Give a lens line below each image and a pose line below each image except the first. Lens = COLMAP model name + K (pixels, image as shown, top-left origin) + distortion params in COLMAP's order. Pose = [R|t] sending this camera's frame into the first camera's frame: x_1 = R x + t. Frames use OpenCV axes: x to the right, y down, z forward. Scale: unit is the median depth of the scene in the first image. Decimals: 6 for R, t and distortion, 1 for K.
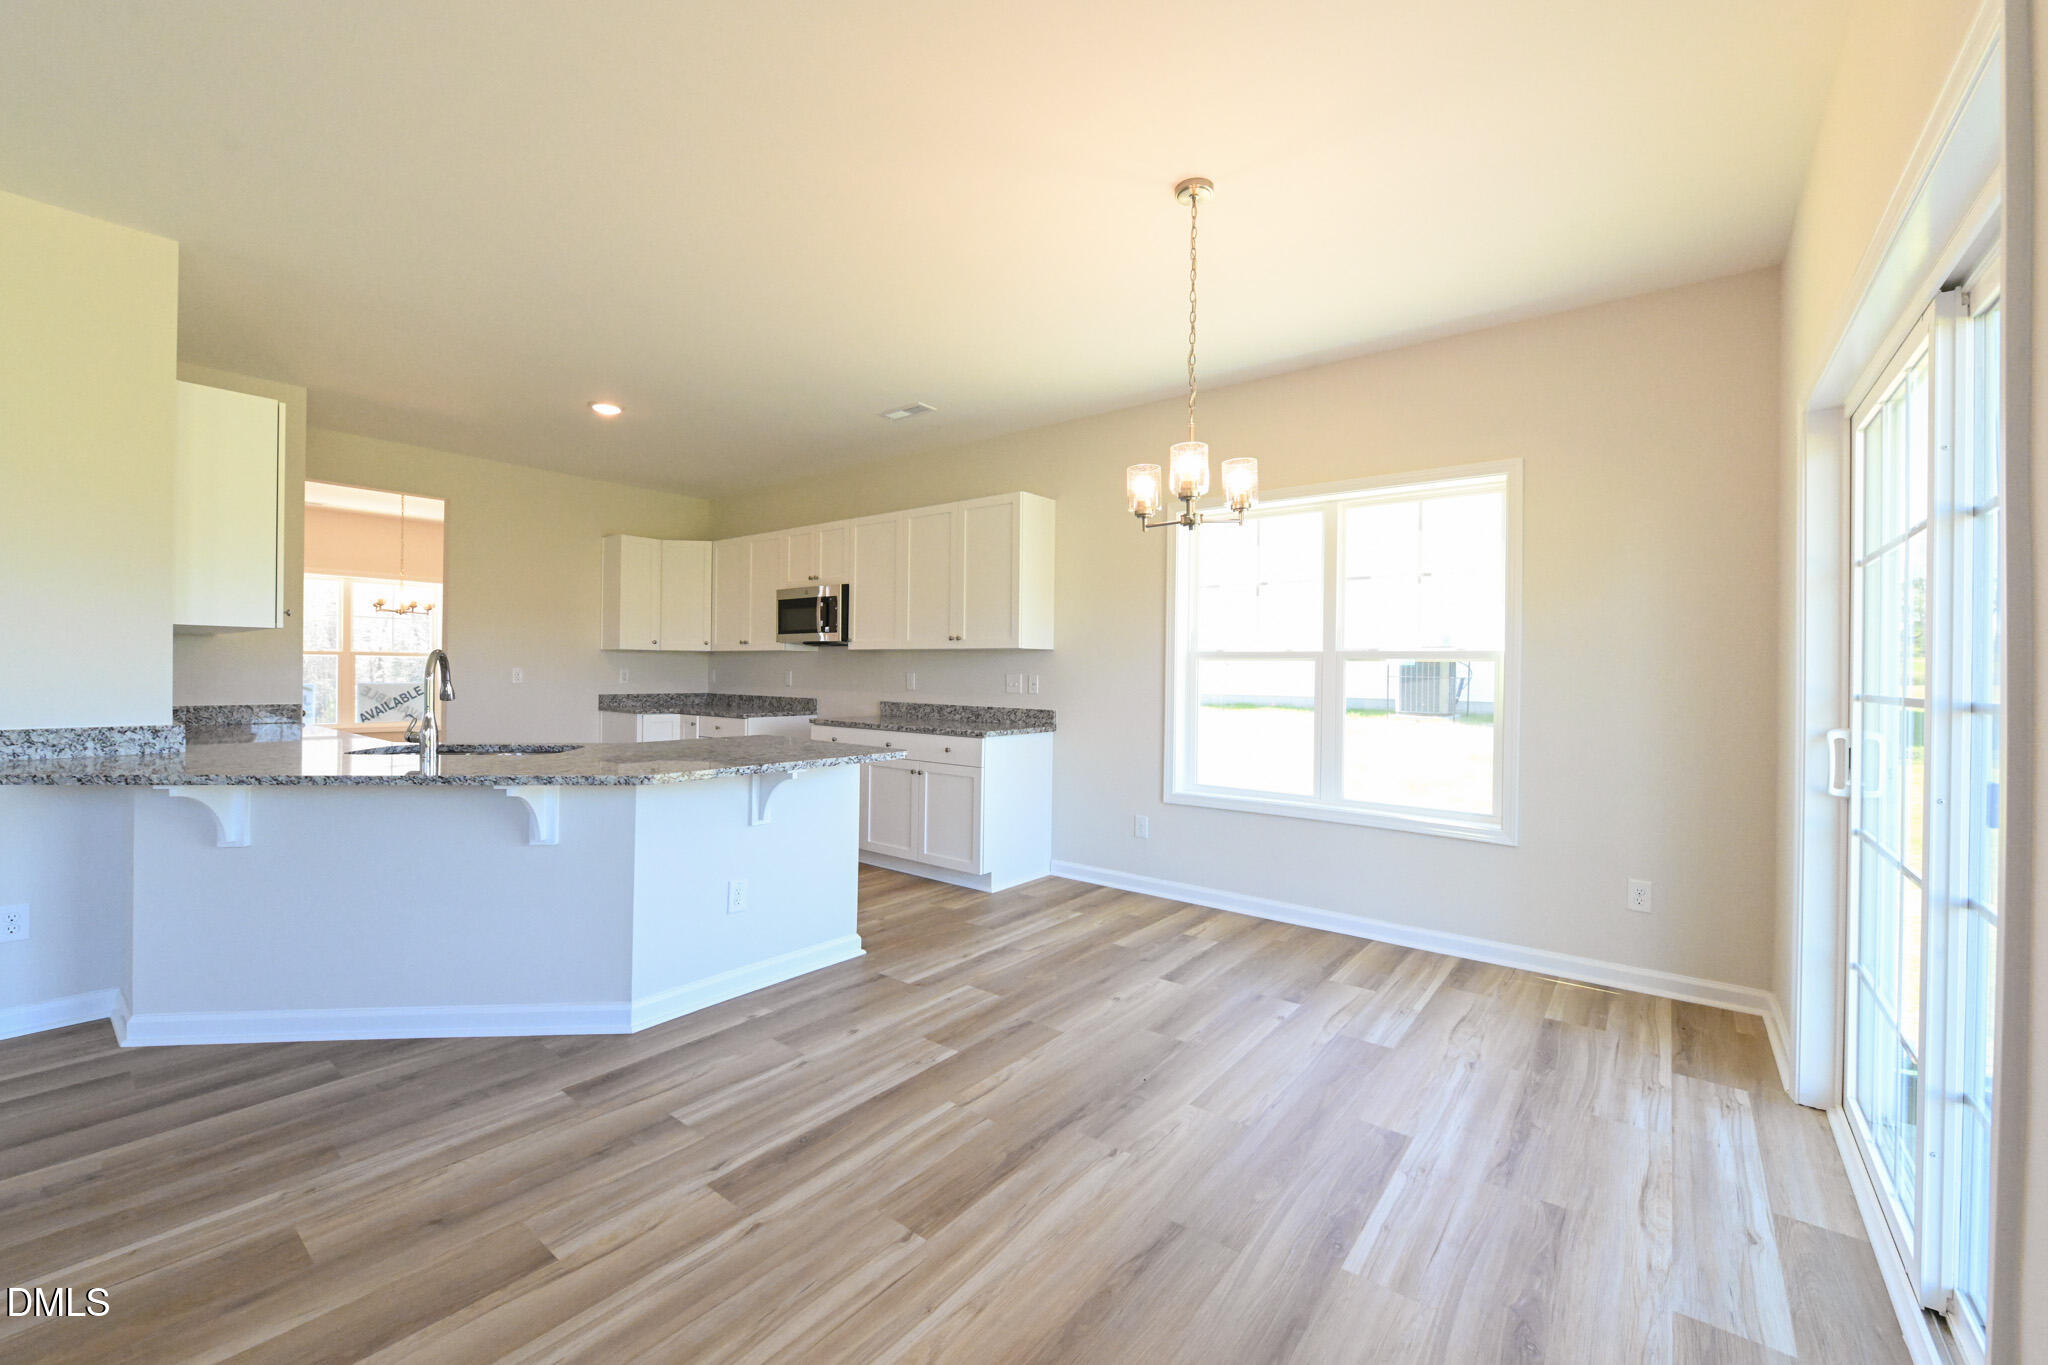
lens RADIAL K [[806.9, 0, 1039.6], [0, 806.9, 674.1], [0, 0, 1]] dist [-0.010185, -0.000376]
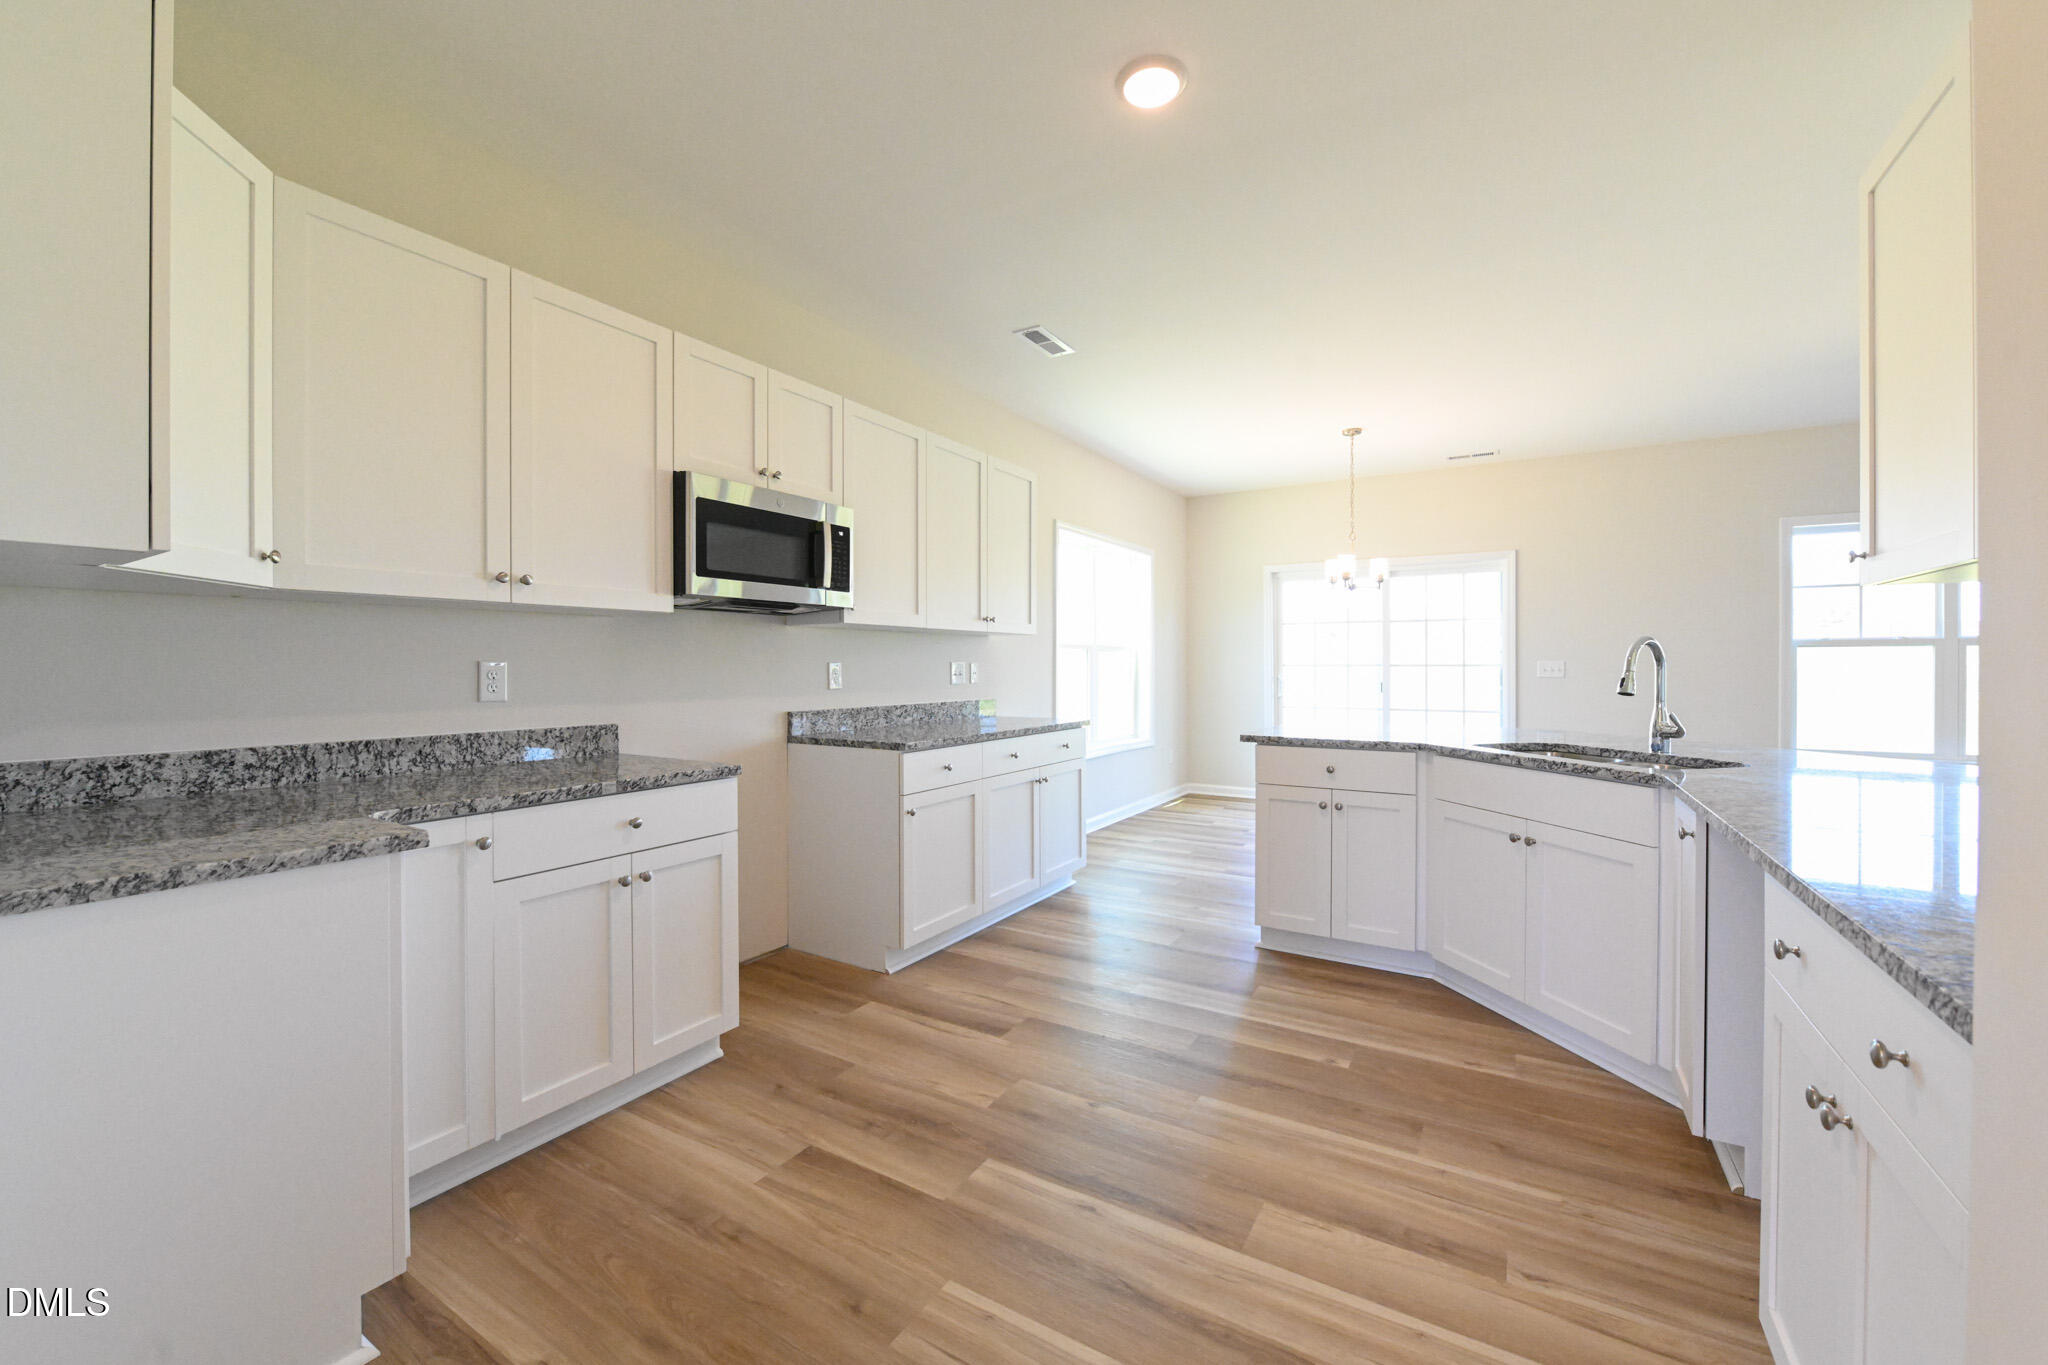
lens RADIAL K [[806.9, 0, 1016.4], [0, 806.9, 672.8], [0, 0, 1]] dist [-0.010185, -0.000376]
pose [[-0.103514, -0.021537, 0.994395, -1.140682], [0.005067, 0.999741, 0.022180, -0.009499], [-0.994615, 0.007335, -0.103378, 1.297697]]
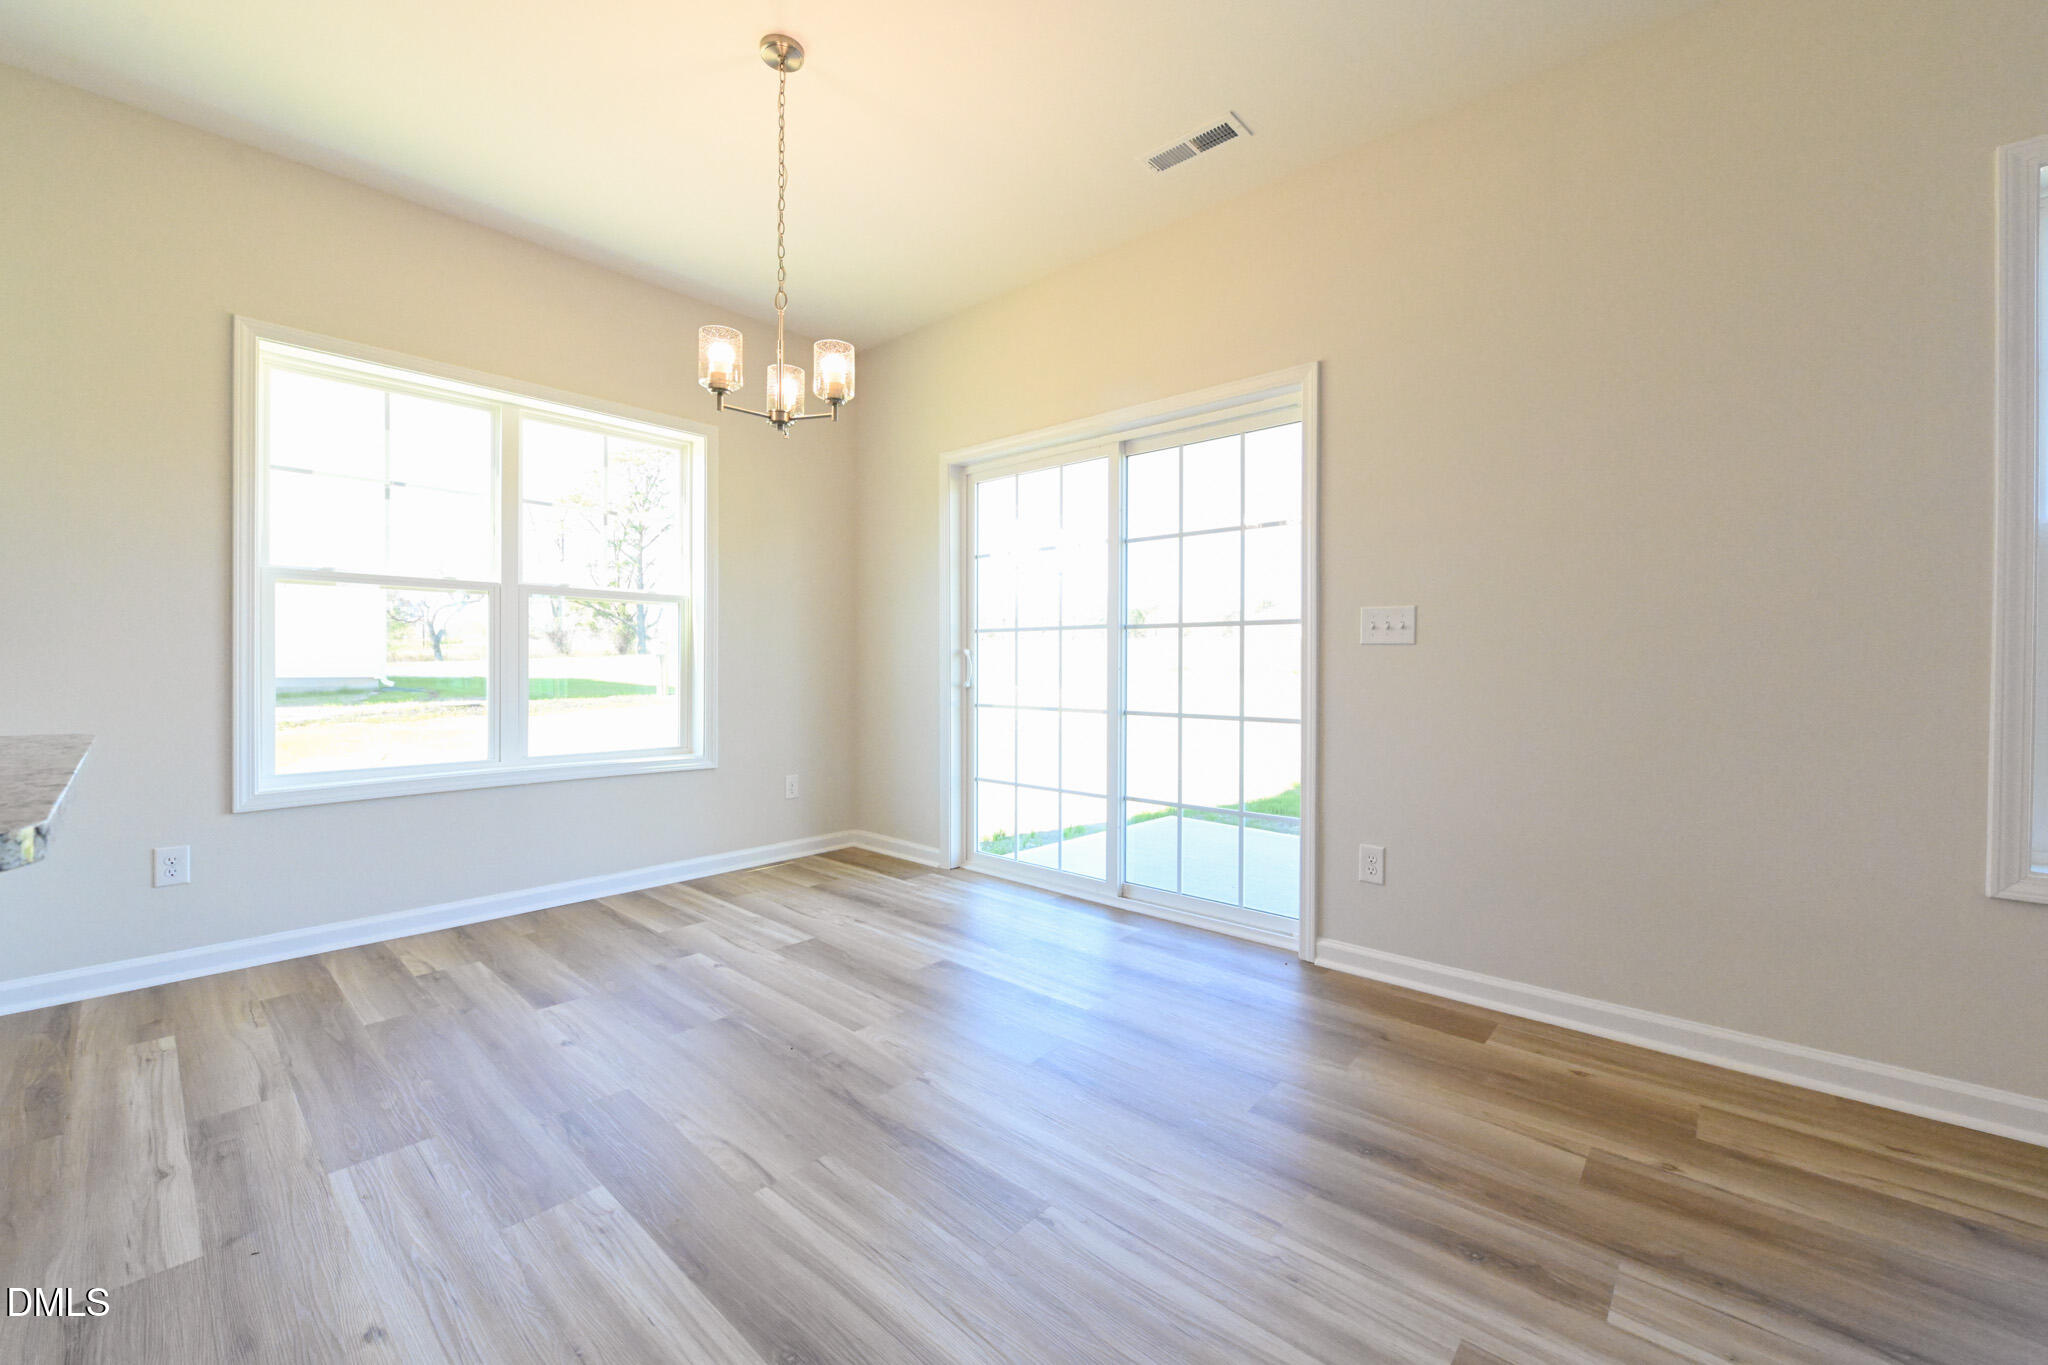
lens RADIAL K [[806.9, 0, 1007.5], [0, 806.9, 670.8], [0, 0, 1]] dist [-0.010185, -0.000376]
pose [[0.082606, -0.019094, 0.996399, -0.424694], [-0.001424, 0.999813, 0.019277, 0.045506], [-0.996581, -0.003012, 0.082563, 0.413708]]
